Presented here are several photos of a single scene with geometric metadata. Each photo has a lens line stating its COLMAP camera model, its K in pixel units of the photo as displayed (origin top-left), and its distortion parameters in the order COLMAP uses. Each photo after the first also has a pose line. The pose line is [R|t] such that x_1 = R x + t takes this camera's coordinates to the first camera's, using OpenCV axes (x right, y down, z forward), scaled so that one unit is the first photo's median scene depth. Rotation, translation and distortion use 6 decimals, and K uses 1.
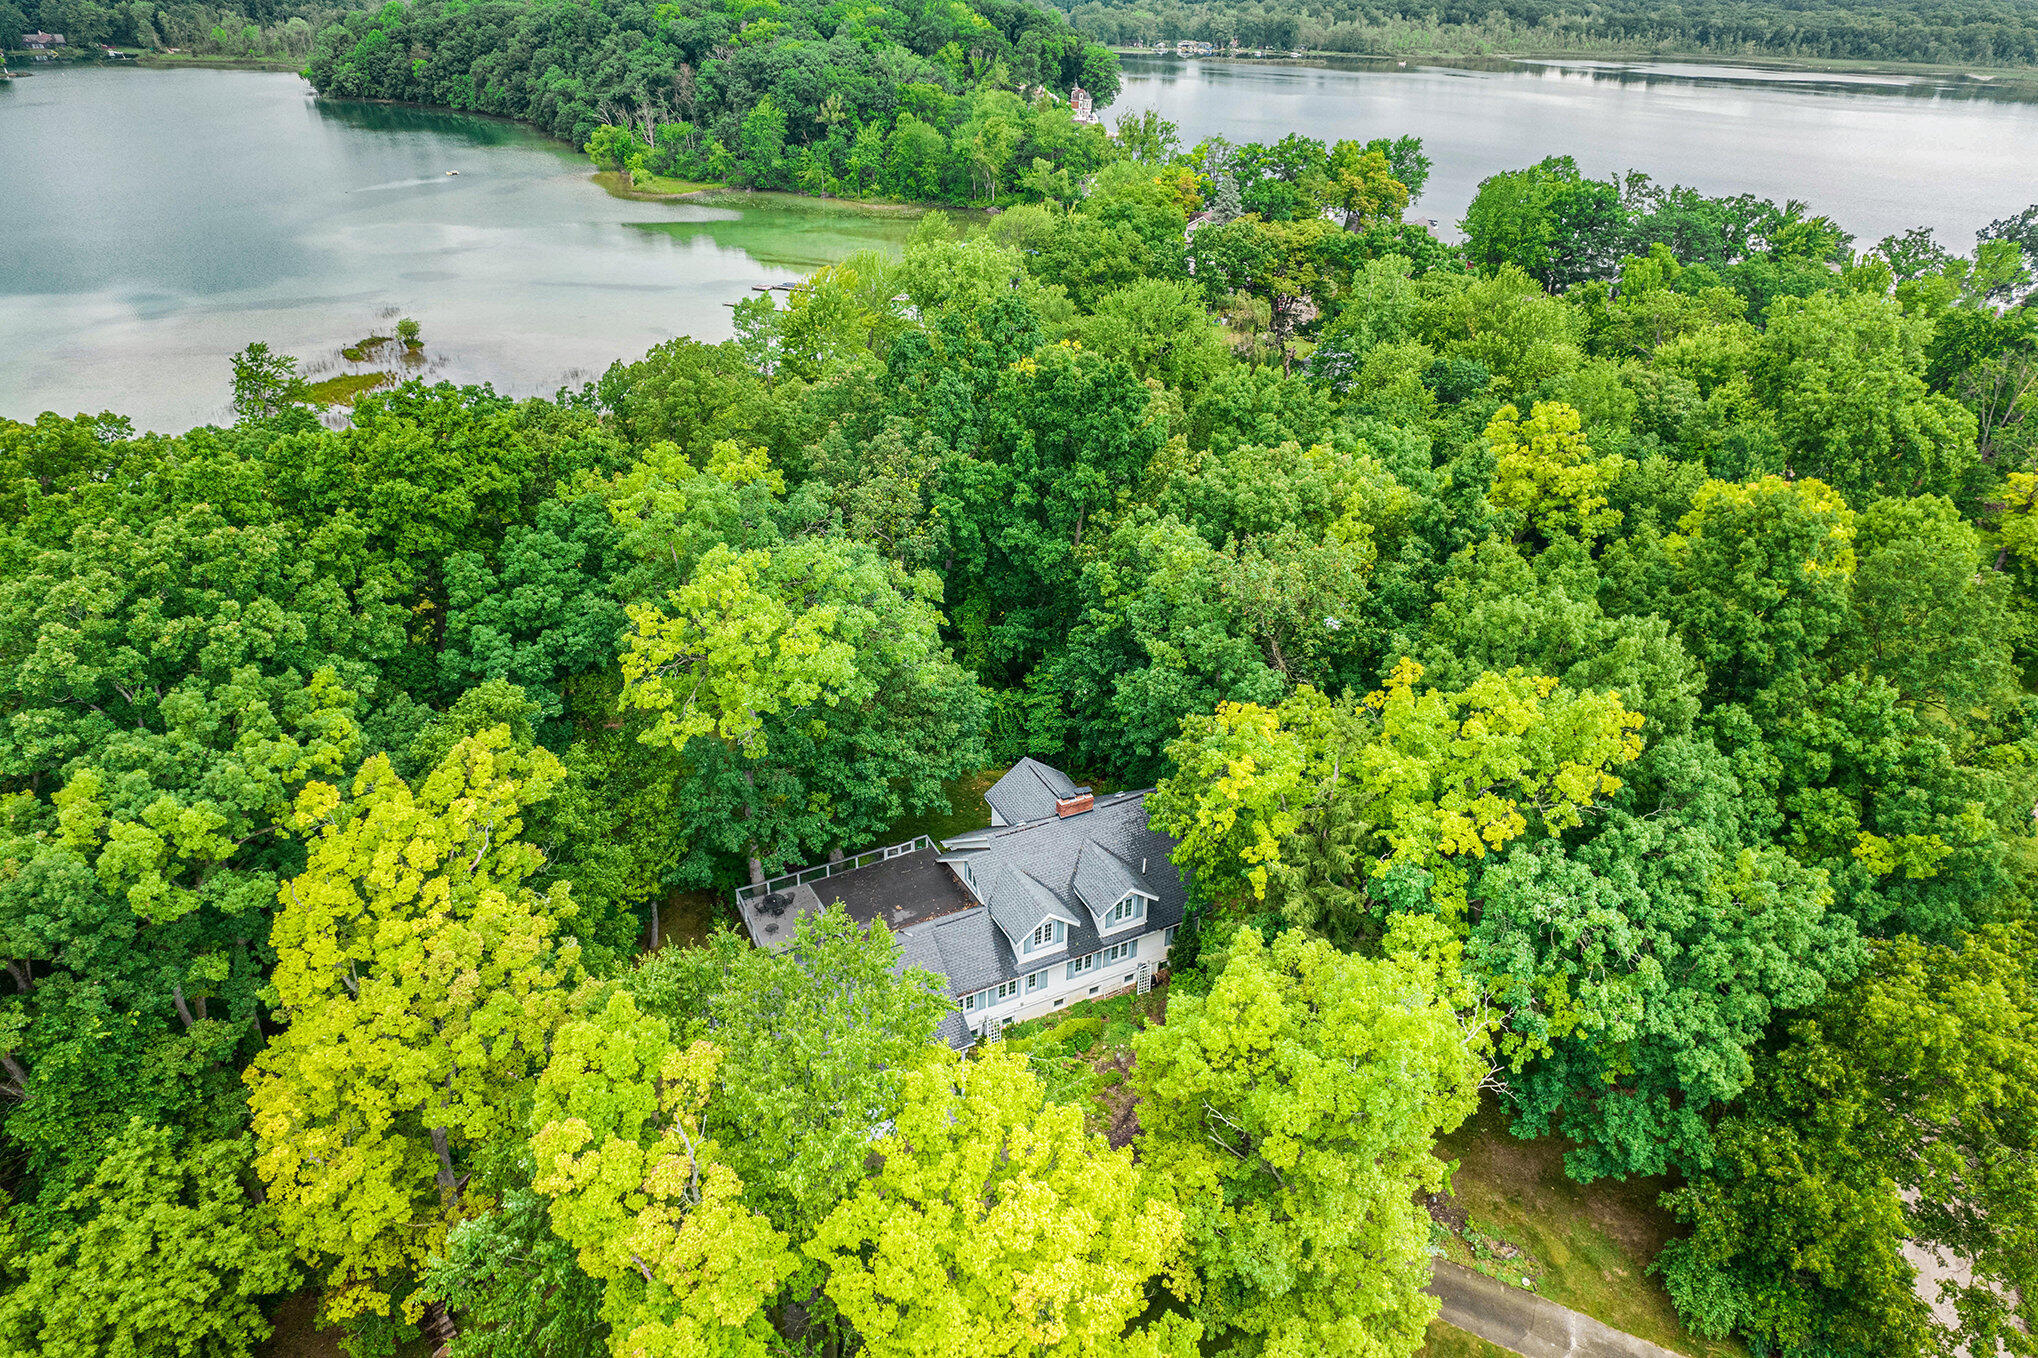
lens RADIAL K [[1325.2, 0, 1019.0], [0, 1325.2, 679.0], [0, 0, 1]] dist [-0.092539, 0.090783]
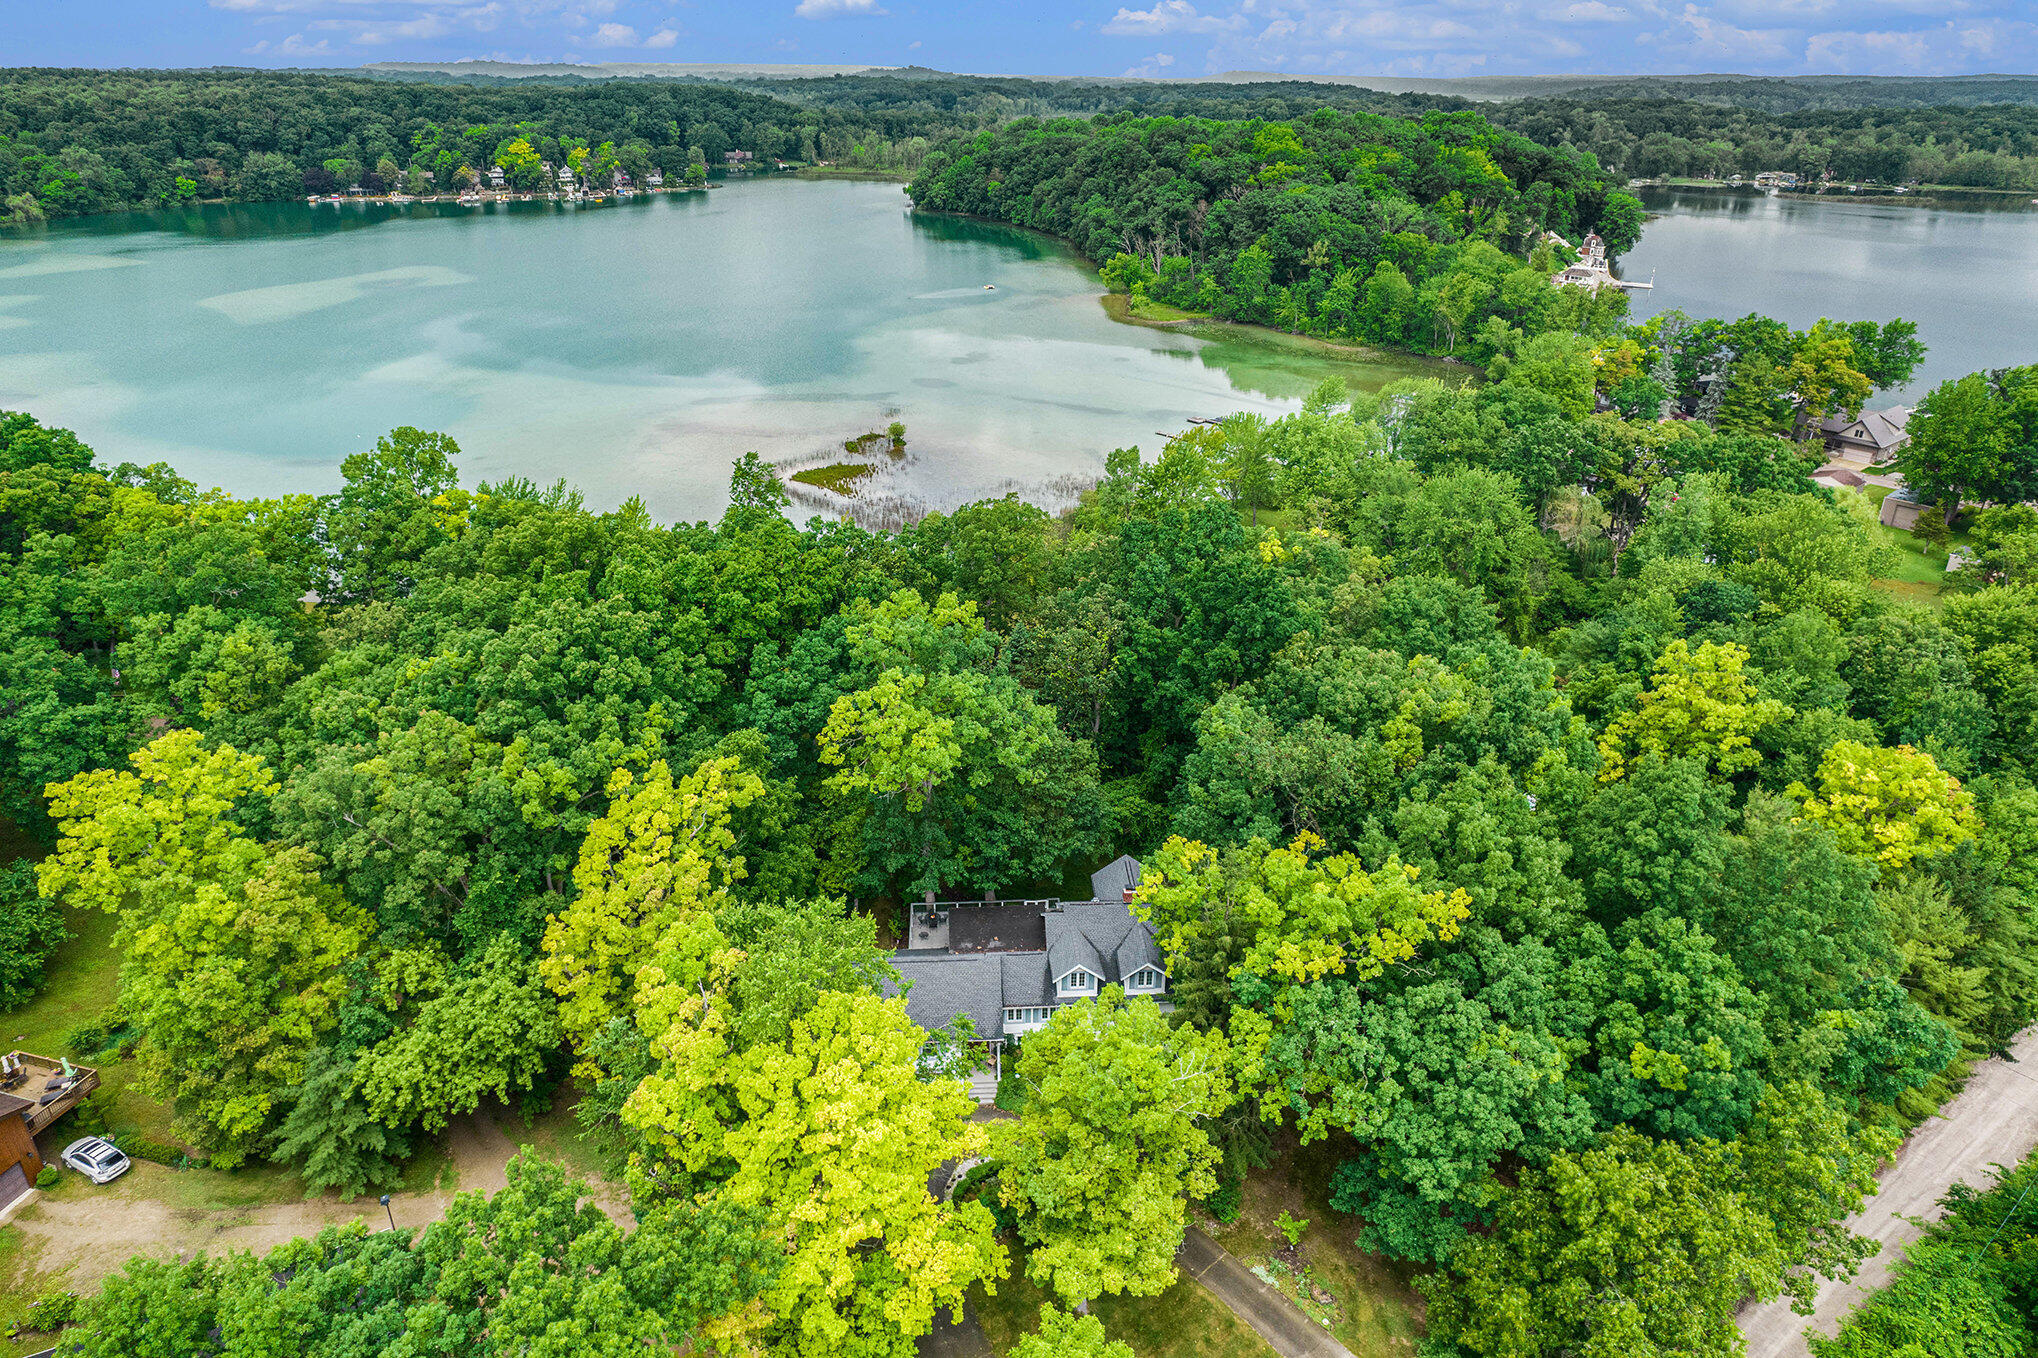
lens RADIAL K [[1385.5, 0, 1019.0], [0, 1385.5, 679.0], [0, 0, 1]] dist [-0.084728, 0.072212]
pose [[0.908468, 0.162511, -0.385066, 0.484231], [-0.186147, 0.982213, -0.024641, -0.070308], [0.374212, 0.094065, 0.922560, -0.394828]]
